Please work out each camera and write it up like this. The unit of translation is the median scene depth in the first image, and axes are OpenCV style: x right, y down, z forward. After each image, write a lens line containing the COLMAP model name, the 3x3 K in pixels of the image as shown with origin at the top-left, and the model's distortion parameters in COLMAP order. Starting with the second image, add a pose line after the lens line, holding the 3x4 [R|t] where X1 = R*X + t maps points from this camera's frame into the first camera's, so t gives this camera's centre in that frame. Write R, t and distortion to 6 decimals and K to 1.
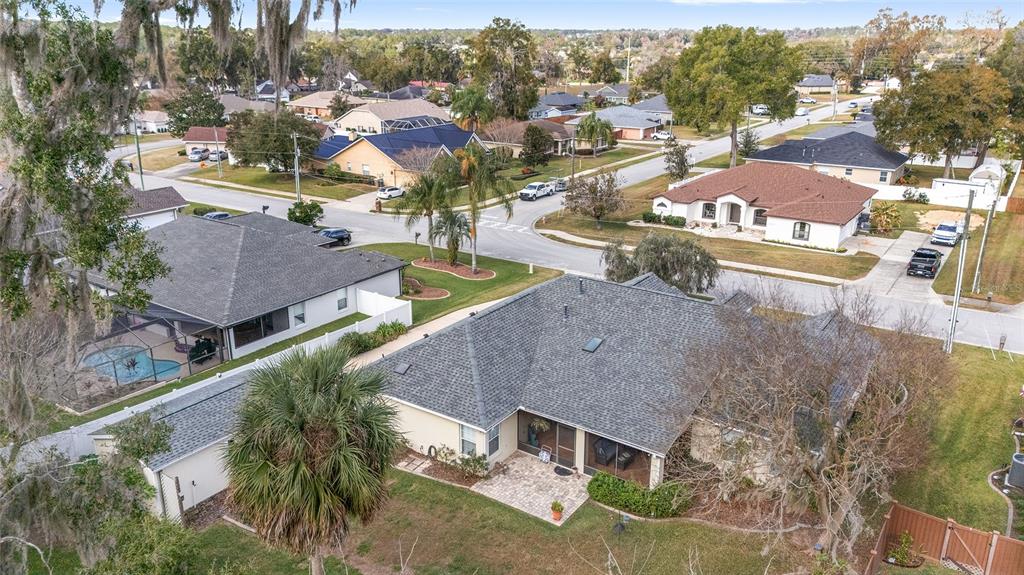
lens RADIAL K [[742.3, 0, 506.1], [0, 742.3, 286.8], [0, 0, 1]] dist [0.055081, -0.055839]
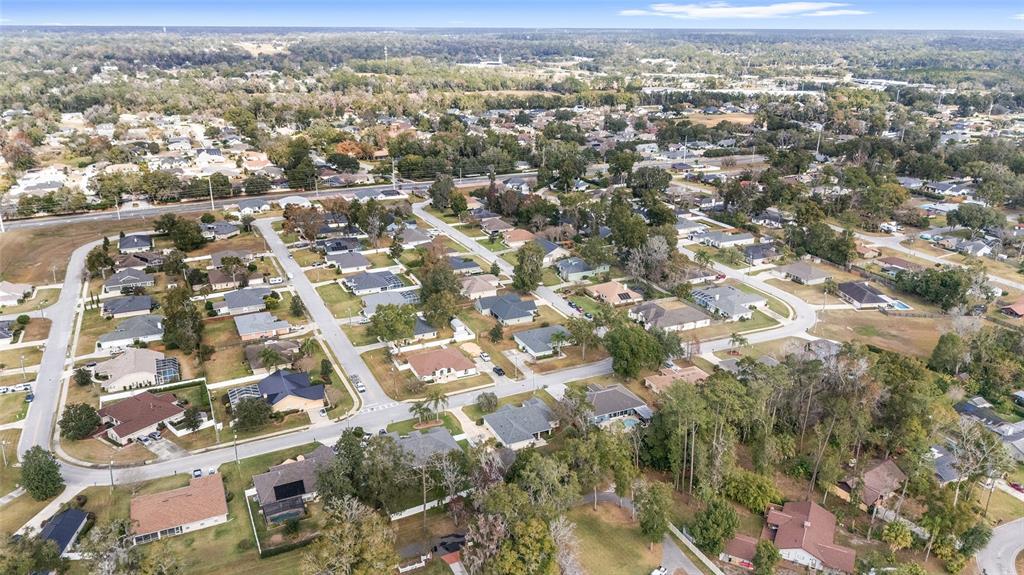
lens RADIAL K [[742.3, 0, 511.9], [0, 742.3, 281.0], [0, 0, 1]] dist [0.055081, -0.055839]
pose [[0.491530, -0.280690, 0.824385, -2.077181], [0.274727, 0.948273, 0.159069, -0.896356], [-0.826392, 0.148293, 0.543218, -1.055636]]
